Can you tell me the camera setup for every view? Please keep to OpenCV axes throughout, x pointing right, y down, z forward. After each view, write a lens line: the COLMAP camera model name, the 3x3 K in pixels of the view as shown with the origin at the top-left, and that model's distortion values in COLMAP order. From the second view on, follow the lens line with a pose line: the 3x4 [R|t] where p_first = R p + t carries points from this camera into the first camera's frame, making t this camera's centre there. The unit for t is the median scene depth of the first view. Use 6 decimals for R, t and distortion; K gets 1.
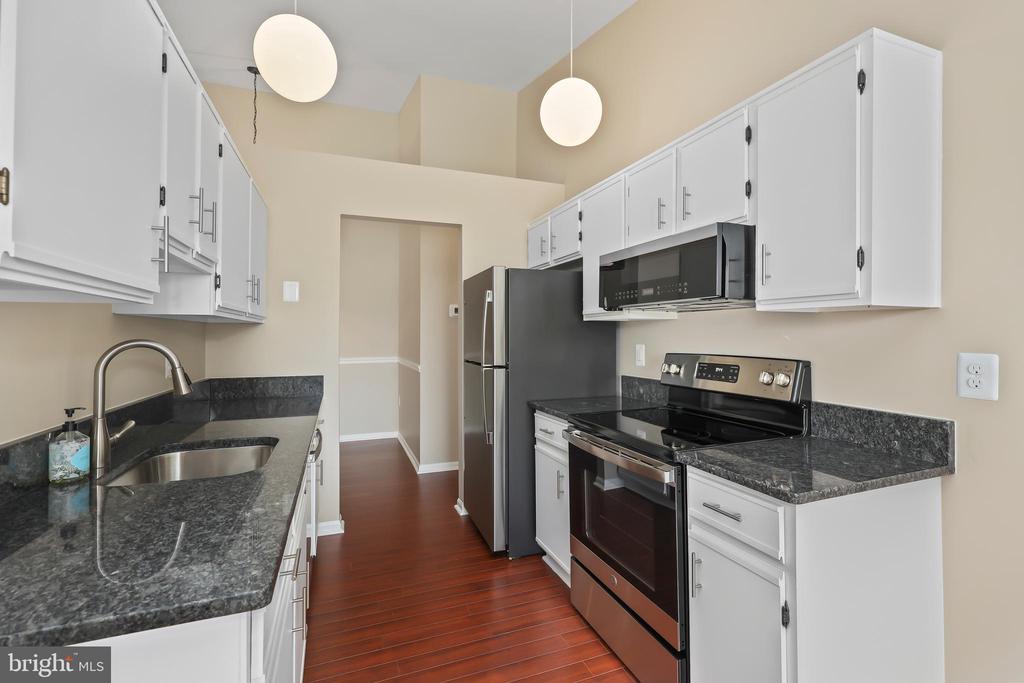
lens RADIAL K [[467.1, 0, 521.5], [0, 467.1, 332.8], [0, 0, 1]] dist [-0.001264, -0.000081]
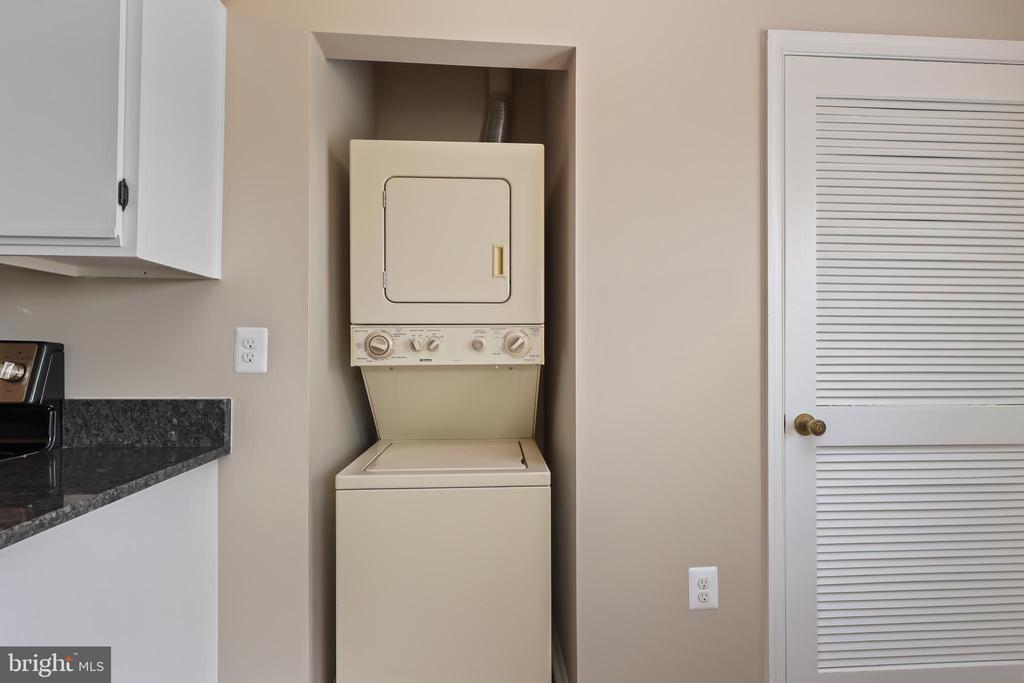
lens RADIAL K [[460.1, 0, 512.0], [0, 460.1, 341.5], [0, 0, 1]] dist [0.001106, 0.000347]
pose [[0.305553, 0.021399, 0.951935, 0.187007], [-0.007417, 0.999771, -0.020093, 0.081455], [-0.952146, -0.000921, 0.305642, 0.148529]]
